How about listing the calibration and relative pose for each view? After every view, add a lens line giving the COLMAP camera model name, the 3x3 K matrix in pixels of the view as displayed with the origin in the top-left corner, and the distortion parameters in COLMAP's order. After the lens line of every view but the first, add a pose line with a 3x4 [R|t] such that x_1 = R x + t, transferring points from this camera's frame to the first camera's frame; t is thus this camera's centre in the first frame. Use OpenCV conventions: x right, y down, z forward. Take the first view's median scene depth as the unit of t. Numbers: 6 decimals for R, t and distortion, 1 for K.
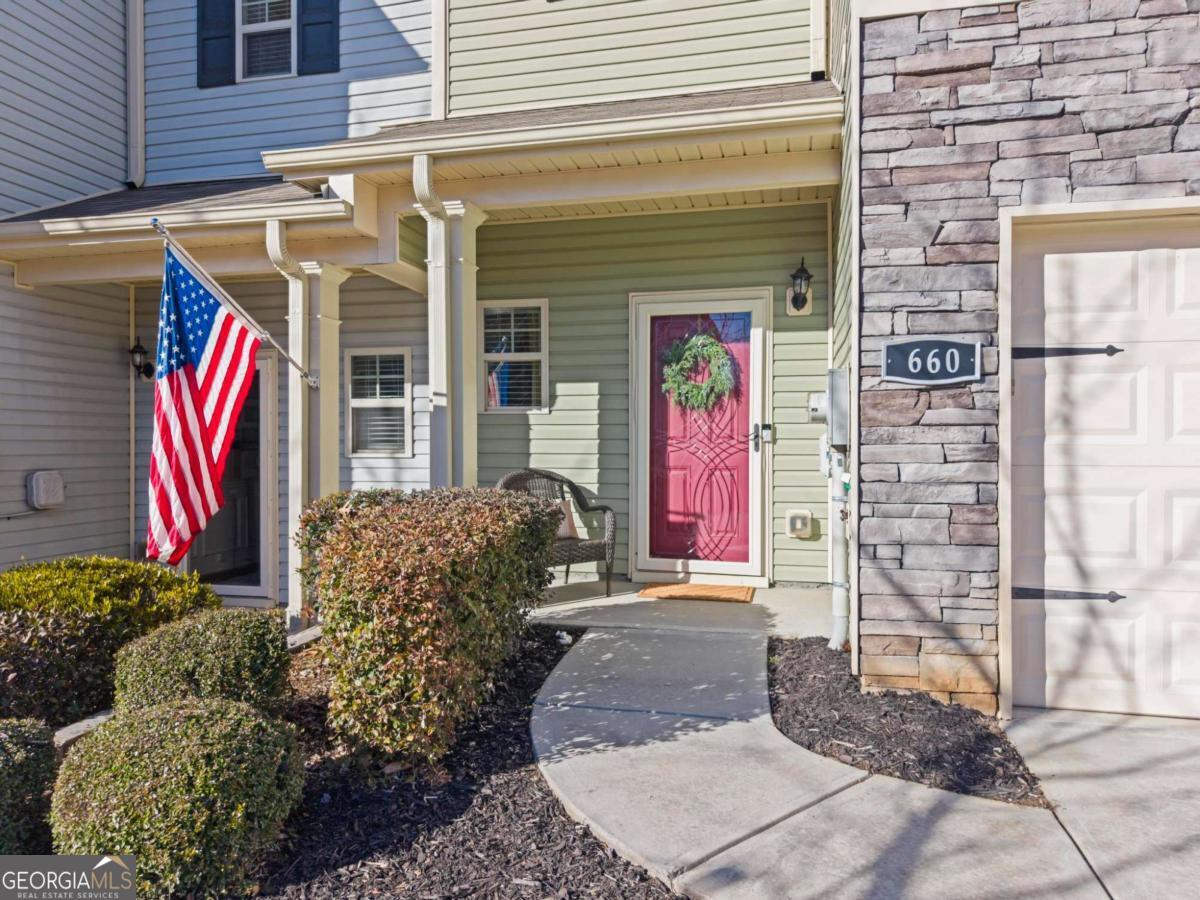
lens RADIAL K [[818.0, 0, 600.0], [0, 818.0, 450.0], [0, 0, 1]] dist [0.005794, -0.000686]
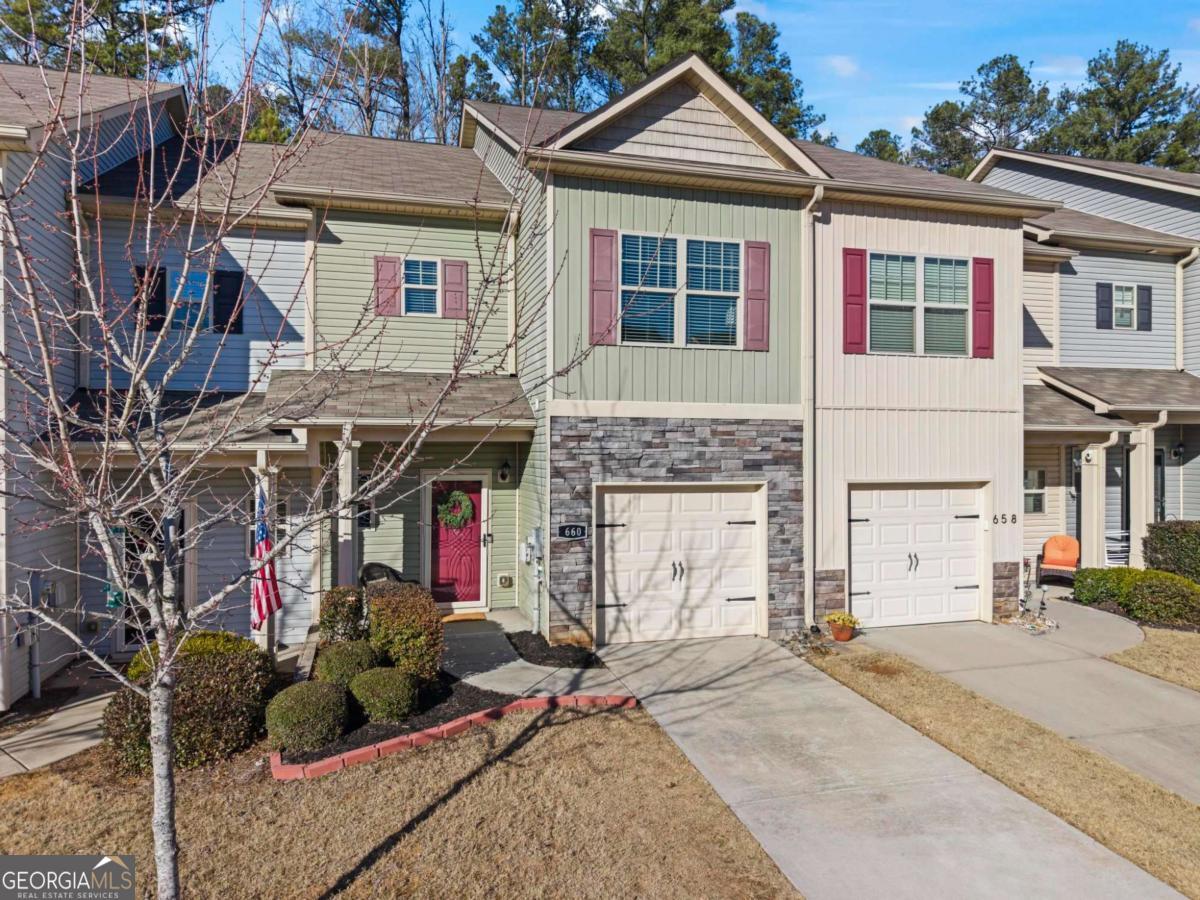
lens RADIAL K [[793.6, 0, 632.4], [0, 793.6, 425.9], [0, 0, 1]] dist [0.011683, -0.003268]
pose [[0.856249, 0.018222, 0.516242, -0.911342], [0.006198, 0.998943, -0.045540, -0.359459], [-0.516527, 0.042193, 0.855231, -1.609295]]
